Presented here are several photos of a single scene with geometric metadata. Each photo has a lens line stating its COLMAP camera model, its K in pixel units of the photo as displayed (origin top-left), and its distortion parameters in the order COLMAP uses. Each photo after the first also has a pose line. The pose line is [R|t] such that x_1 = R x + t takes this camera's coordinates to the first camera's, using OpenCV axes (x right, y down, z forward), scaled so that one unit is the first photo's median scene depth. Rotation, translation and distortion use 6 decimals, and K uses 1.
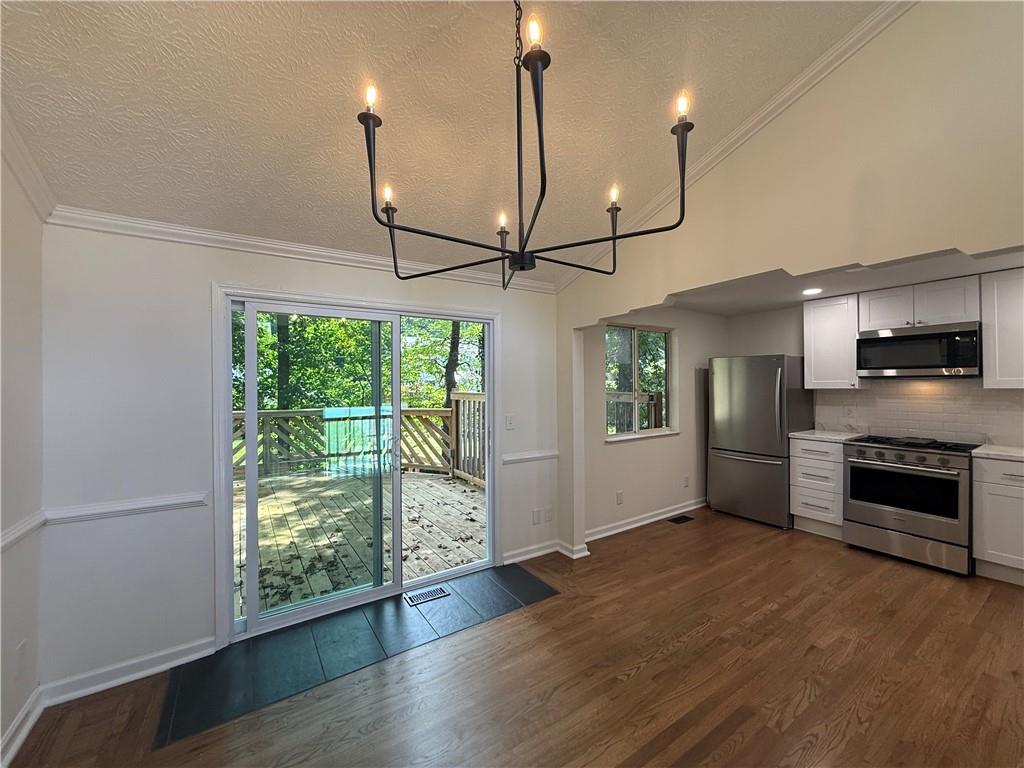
lens RADIAL K [[408.0, 0, 512.0], [0, 408.0, 384.0], [0, 0, 1]] dist [0.000063, 0.000091]
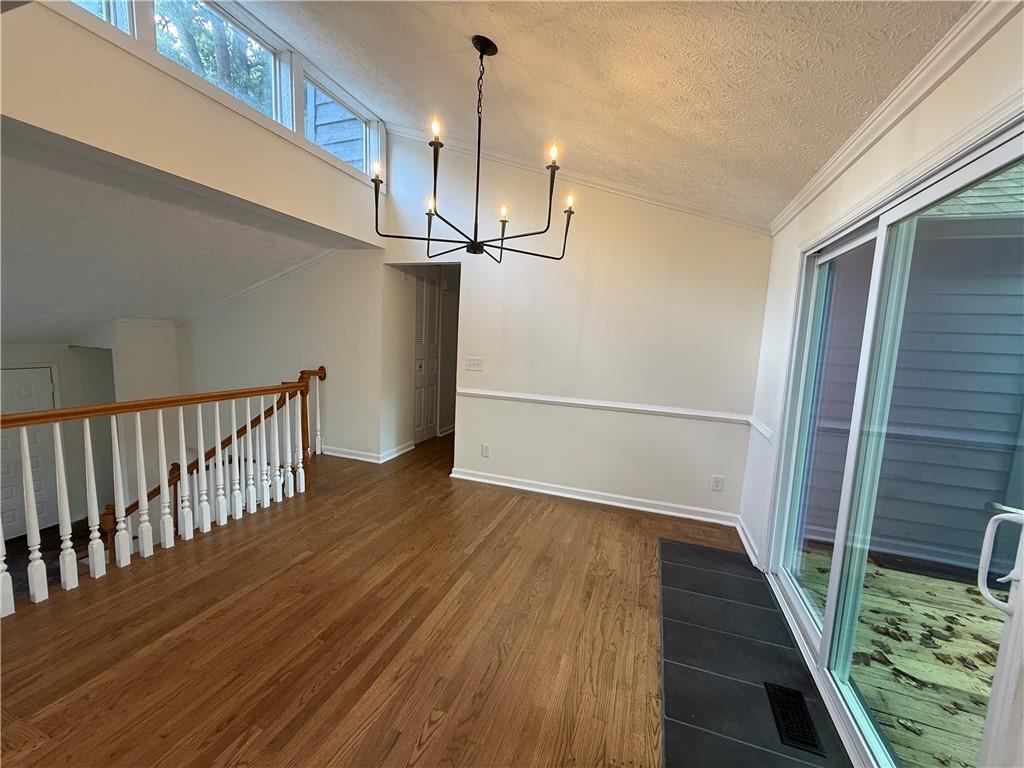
lens RADIAL K [[408.0, 0, 512.0], [0, 408.0, 384.0], [0, 0, 1]] dist [0.000063, 0.000091]
pose [[-0.799180, 0.042910, -0.599558, 0.340740], [-0.038568, 0.991733, 0.122387, 0.006877], [0.599853, 0.120933, -0.790918, 0.931229]]
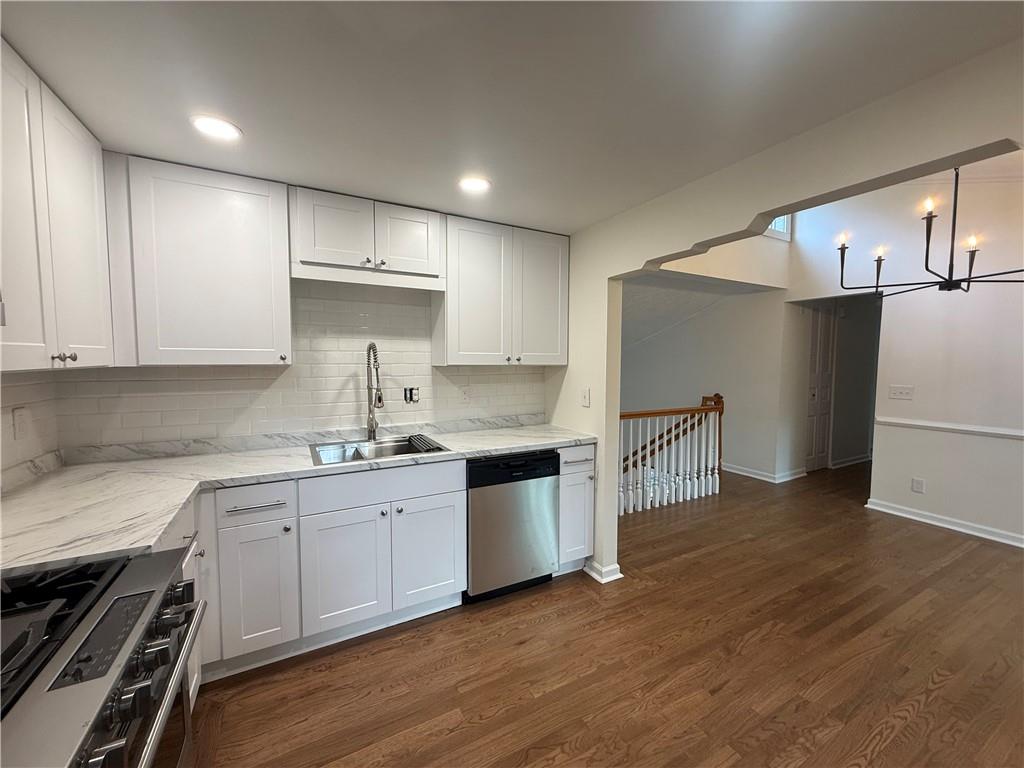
lens RADIAL K [[408.0, 0, 512.0], [0, 408.0, 384.0], [0, 0, 1]] dist [0.000063, 0.000091]
pose [[-0.995520, 0.001811, 0.094532, 0.672090], [0.007267, 0.998325, 0.057398, 0.002347], [-0.094269, 0.057828, -0.993866, 1.145142]]
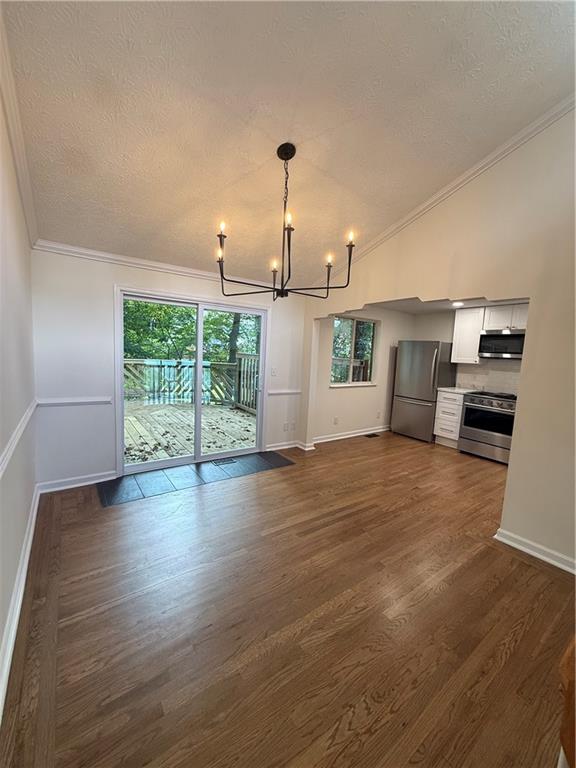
lens RADIAL K [[306.0, 0, 288.0], [0, 306.0, 384.0], [0, 0, 1]] dist [0.000063, 0.000091]
pose [[0.997783, 0.052968, 0.040295, 0.006012], [-0.057015, 0.992623, 0.107000, 0.004225], [-0.034331, -0.109060, 0.993442, -0.277806]]
